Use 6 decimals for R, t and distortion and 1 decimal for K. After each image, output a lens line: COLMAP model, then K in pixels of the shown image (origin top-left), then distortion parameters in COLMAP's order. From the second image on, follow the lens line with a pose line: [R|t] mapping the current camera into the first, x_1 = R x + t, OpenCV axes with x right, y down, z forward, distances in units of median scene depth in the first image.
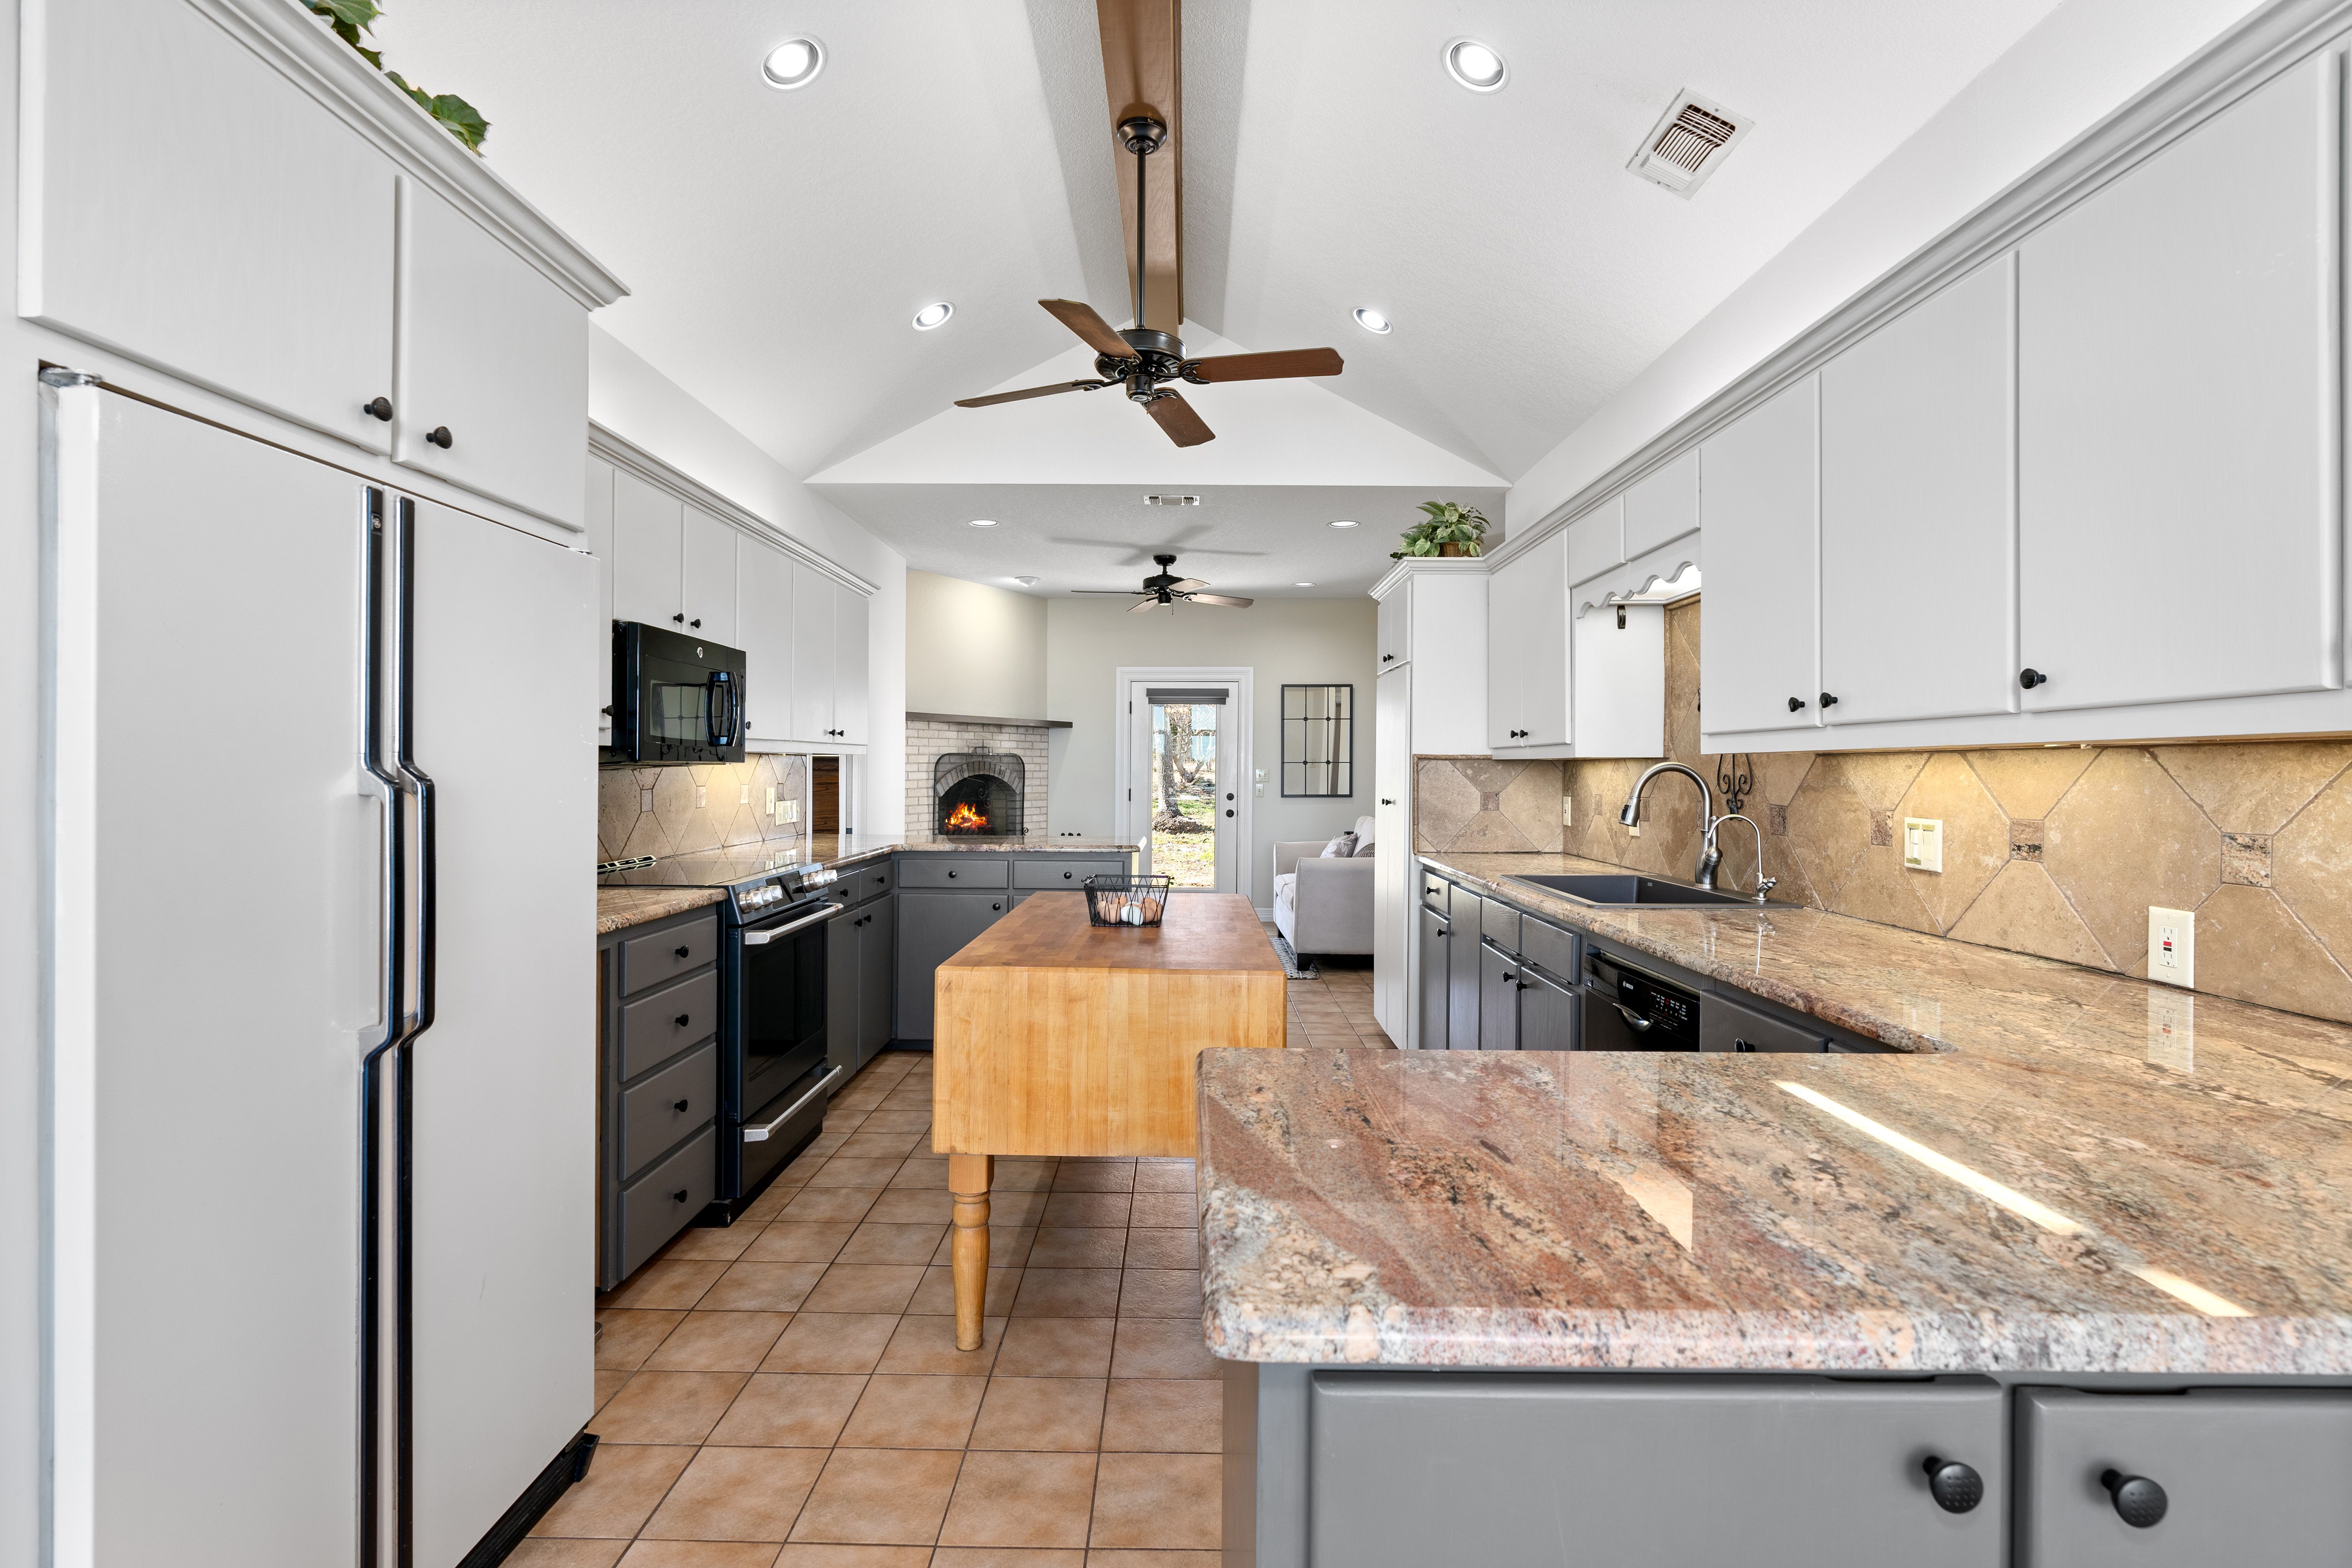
lens RADIAL K [[1079.1, 0, 1166.7], [0, 1079.1, 764.1], [0, 0, 1]] dist [-0.003338, 0.001007]
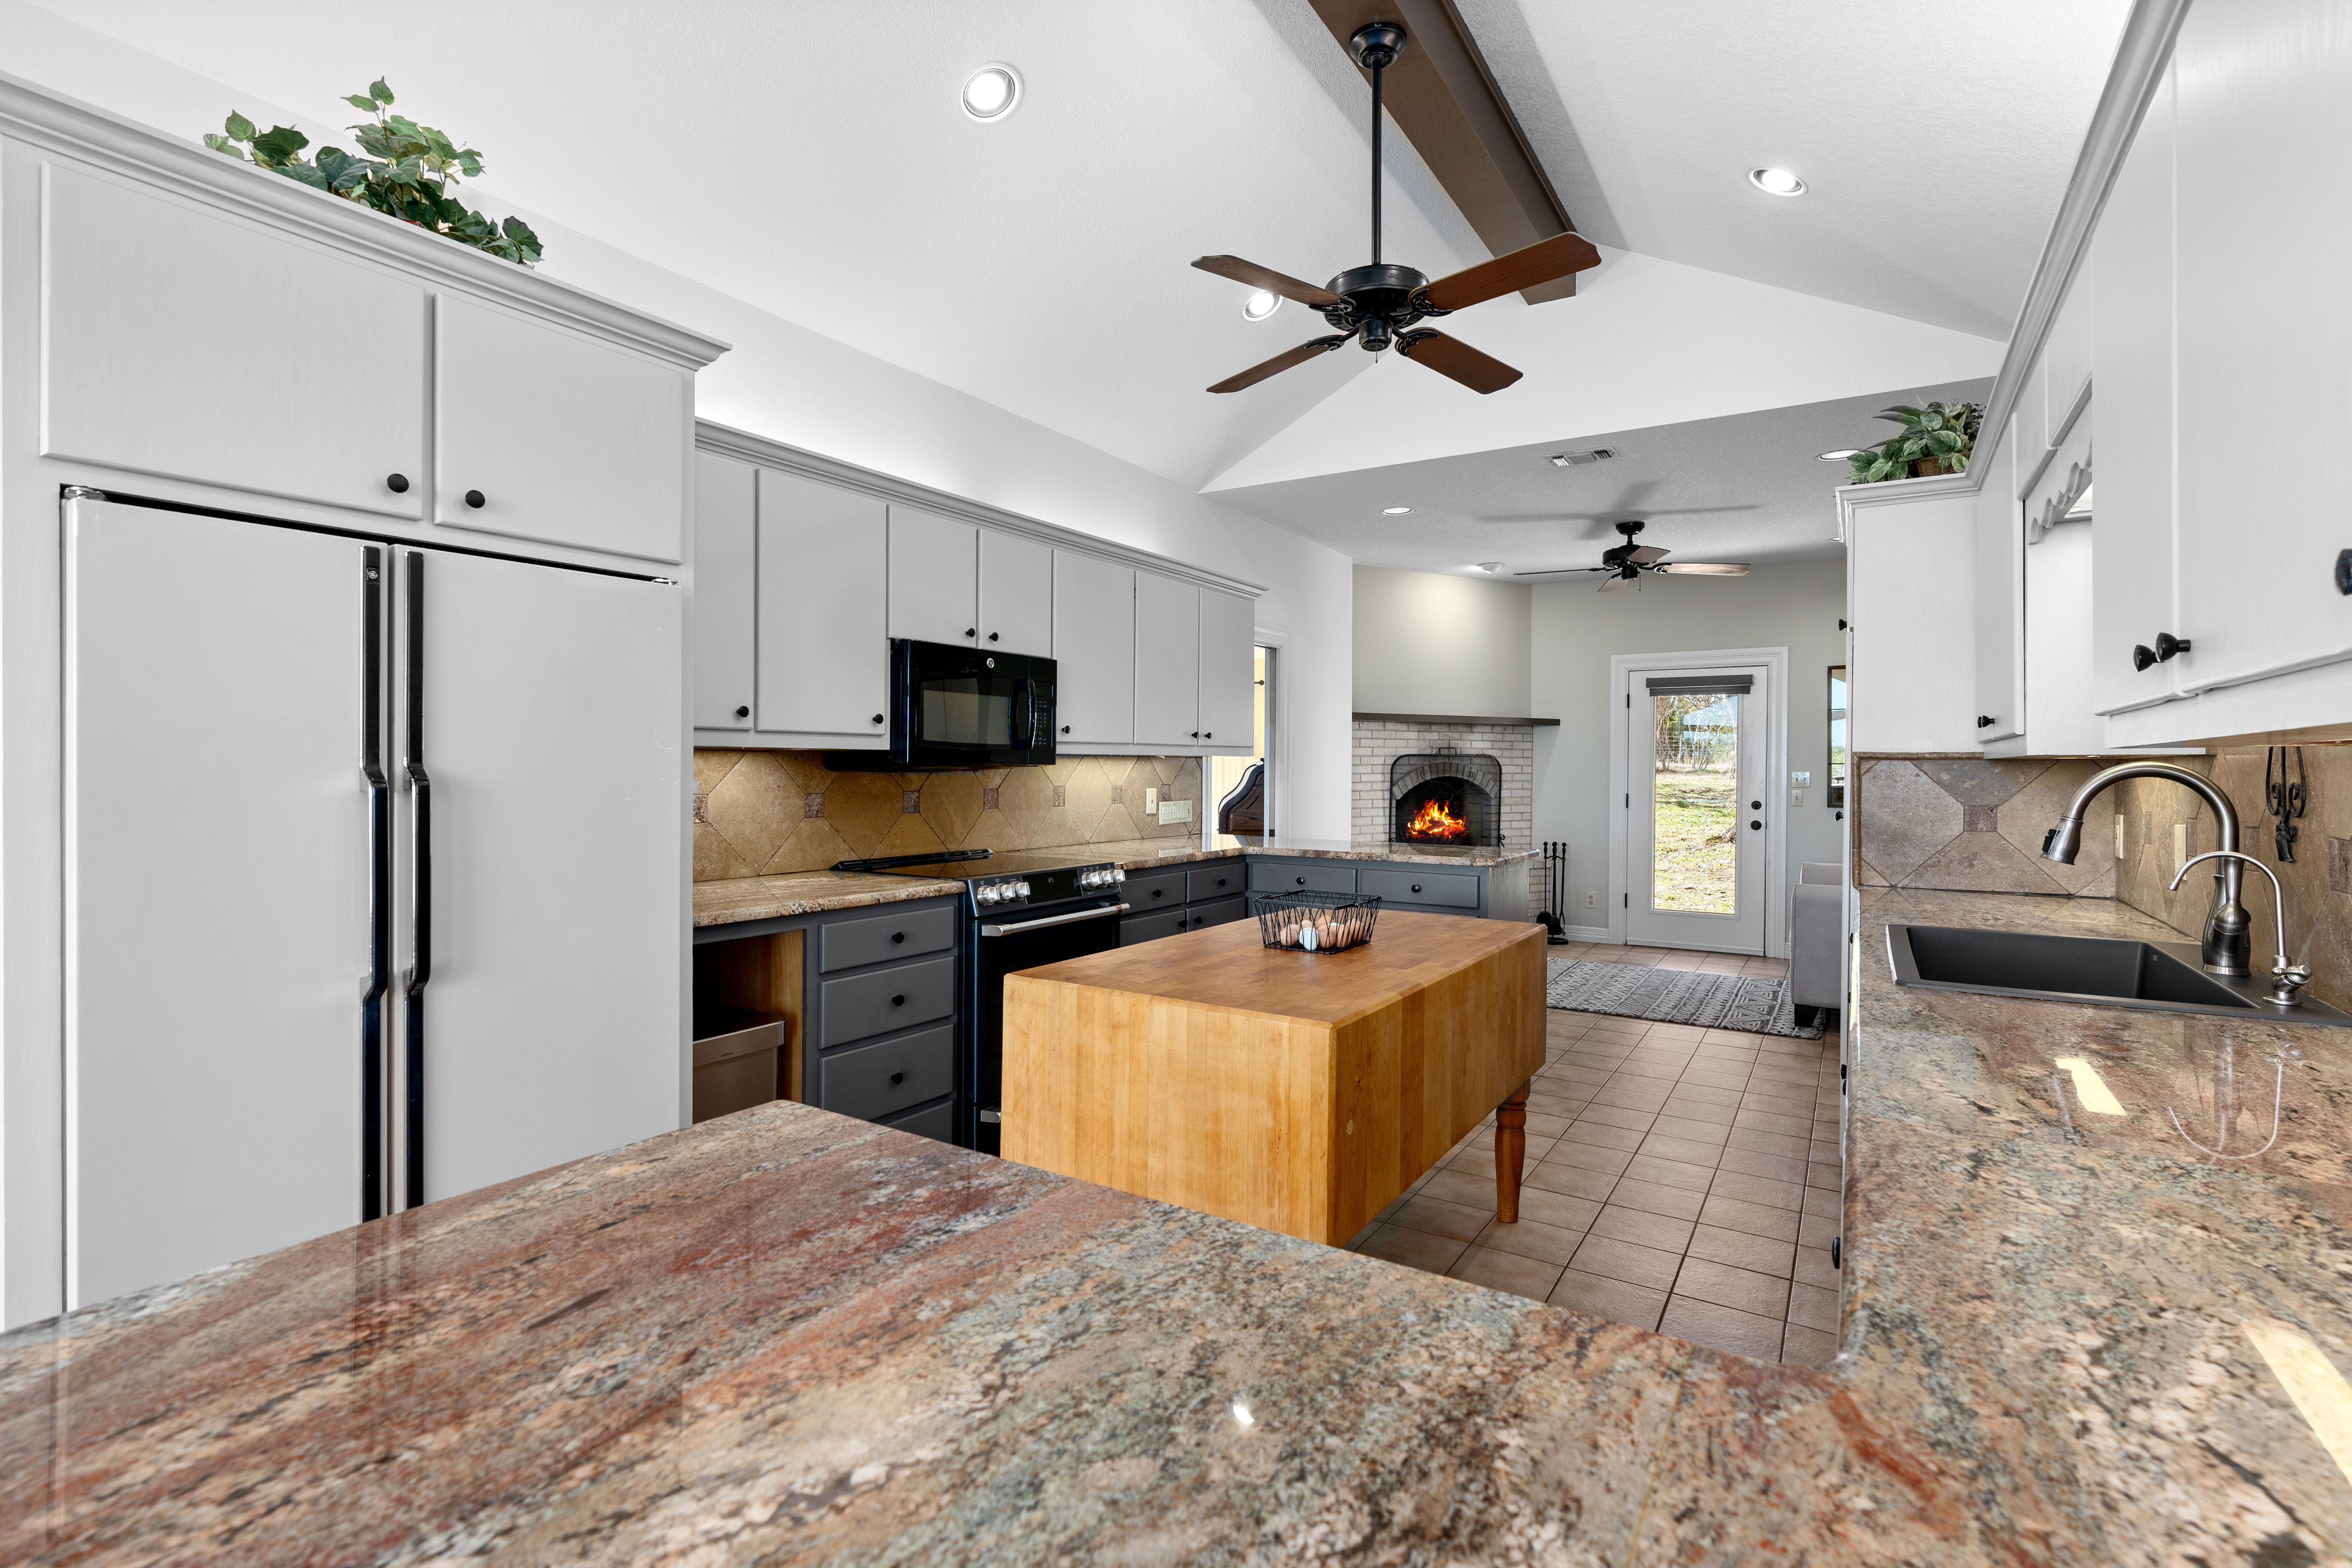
lens RADIAL K [[1075.5, 0, 1172.8], [0, 1075.5, 772.3], [0, 0, 1]] dist [-0.014897, 0.004747]
pose [[0.849681, 0.002344, -0.527292, 0.284313], [0.000752, 0.999984, 0.005657, 0.000104], [0.527296, -0.005203, 0.849665, 0.171334]]
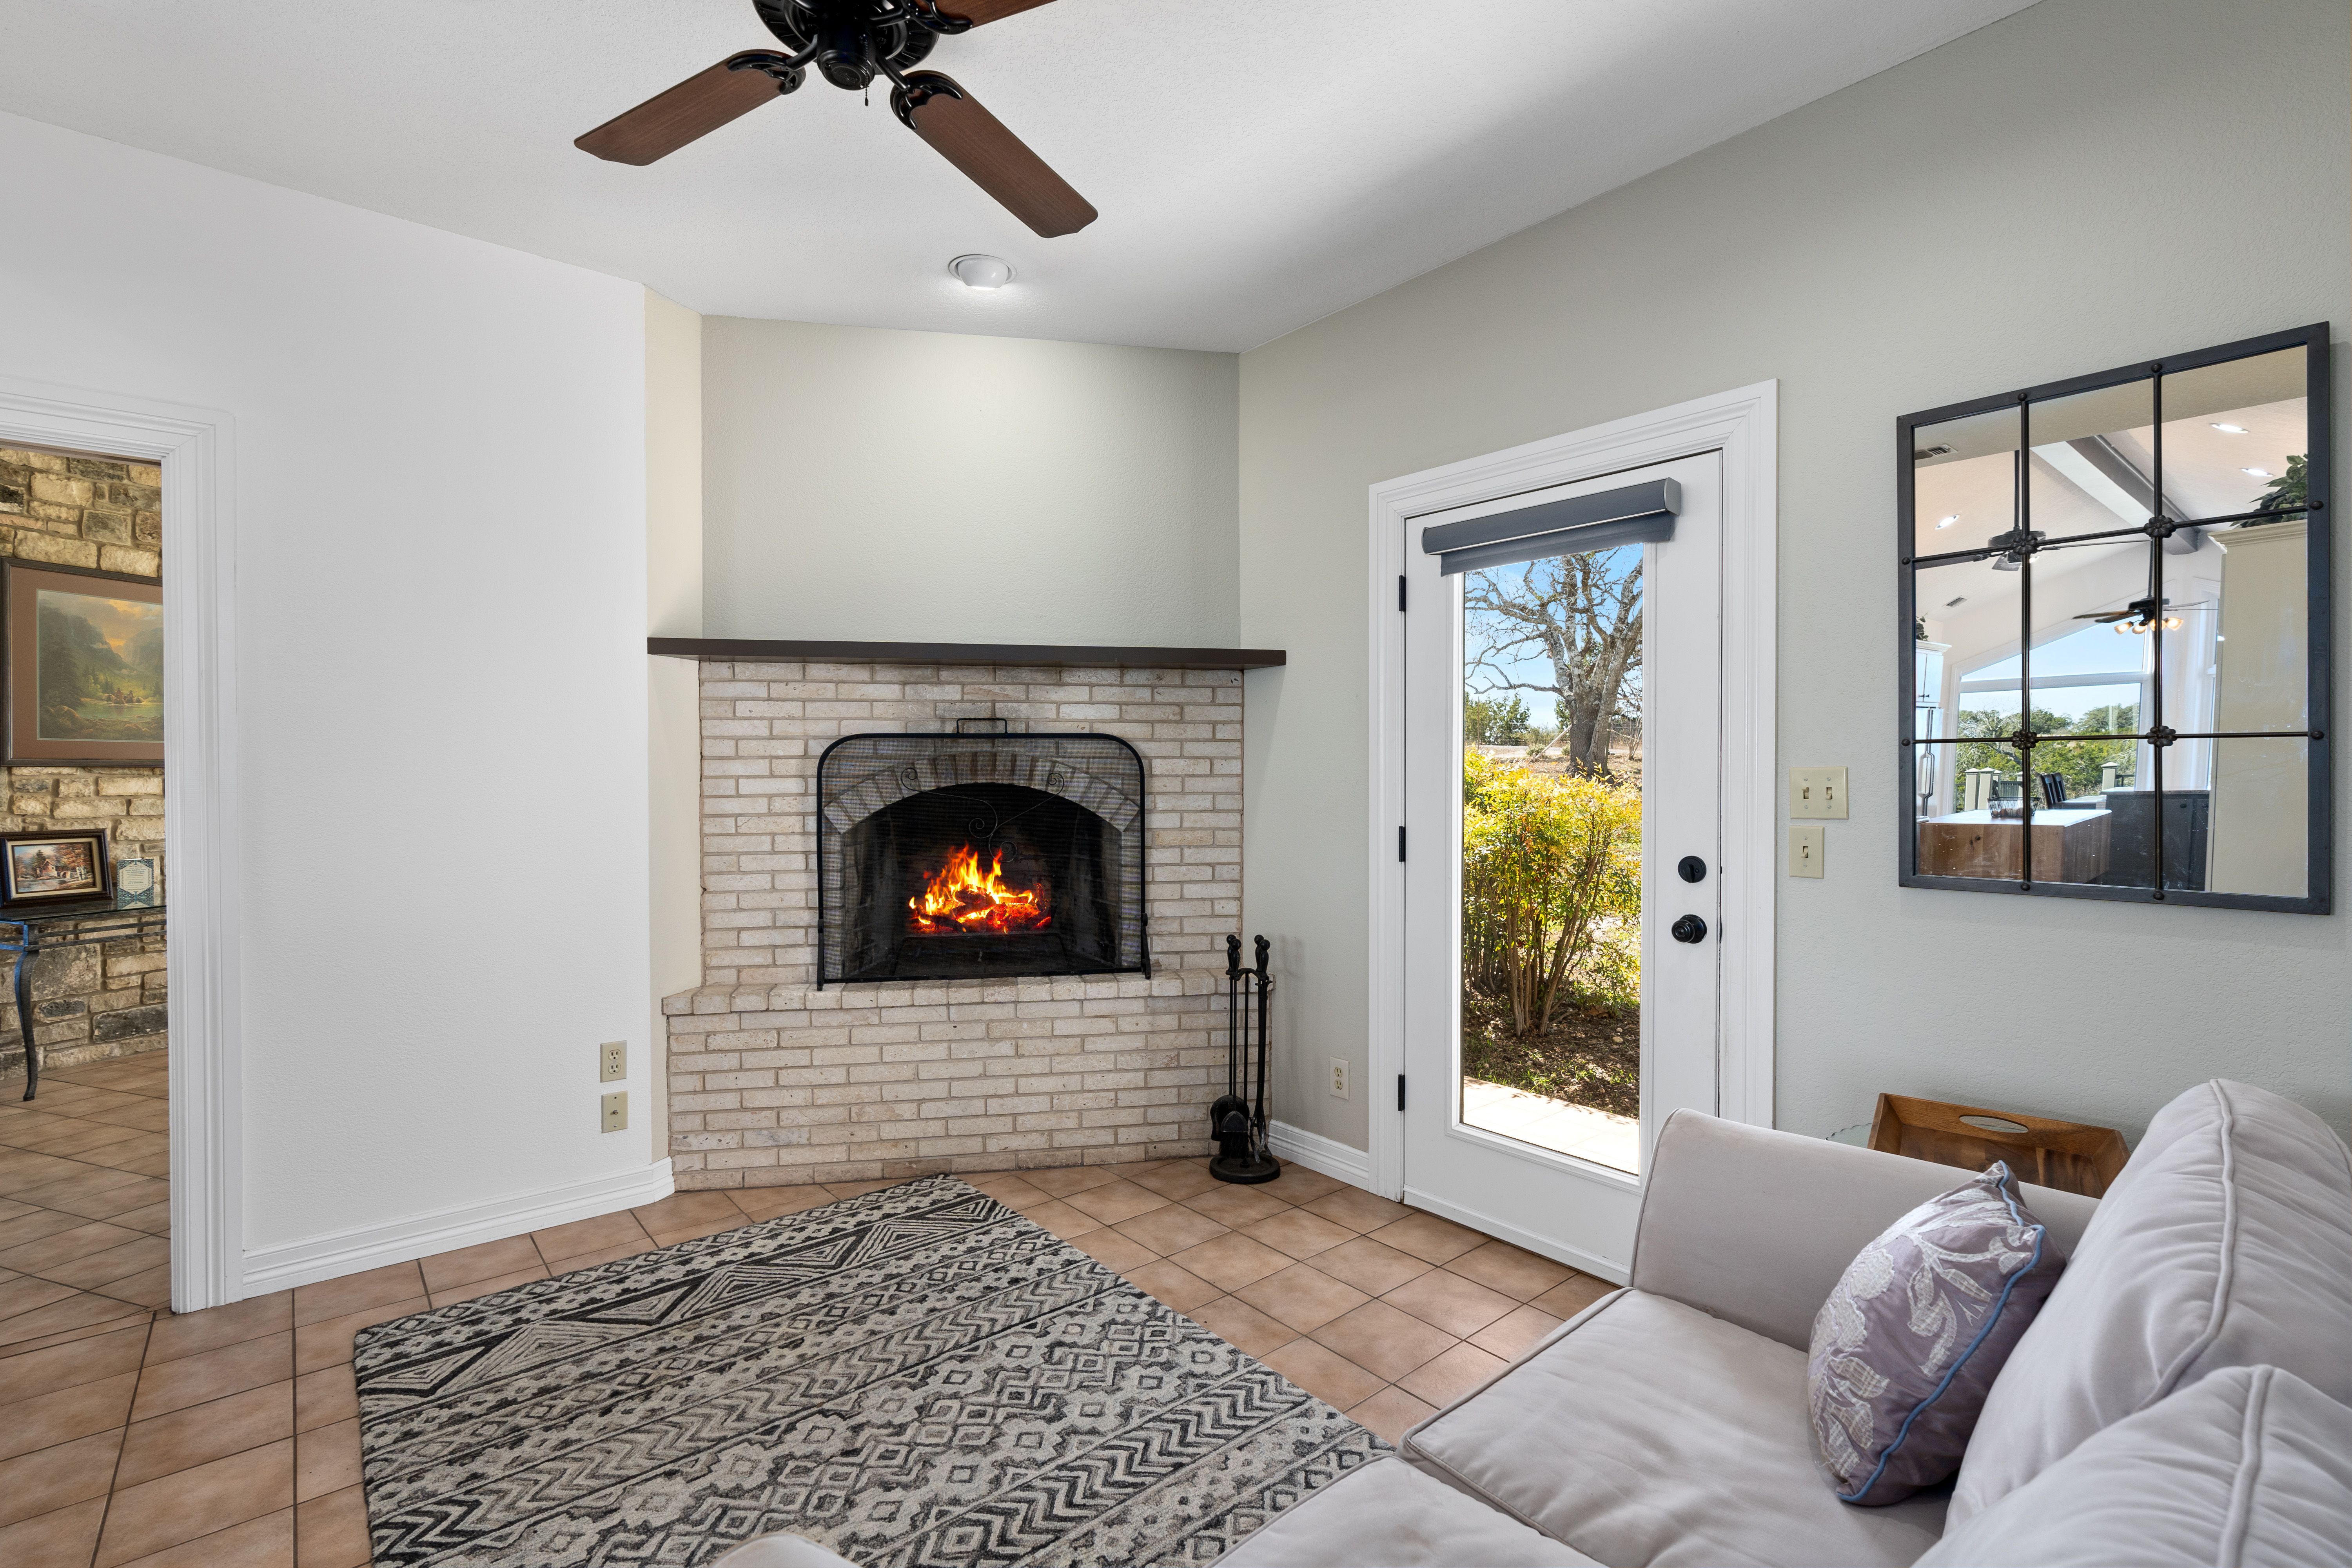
lens RADIAL K [[1070.8, 0, 1174.9], [0, 1070.8, 773.2], [0, 0, 1]] dist [-0.005972, 0.000015]
pose [[0.658898, -0.001005, -0.752232, 0.454831], [0.004419, 0.999987, 0.002535, 0.011009], [0.752219, -0.004994, 0.658894, 1.833784]]
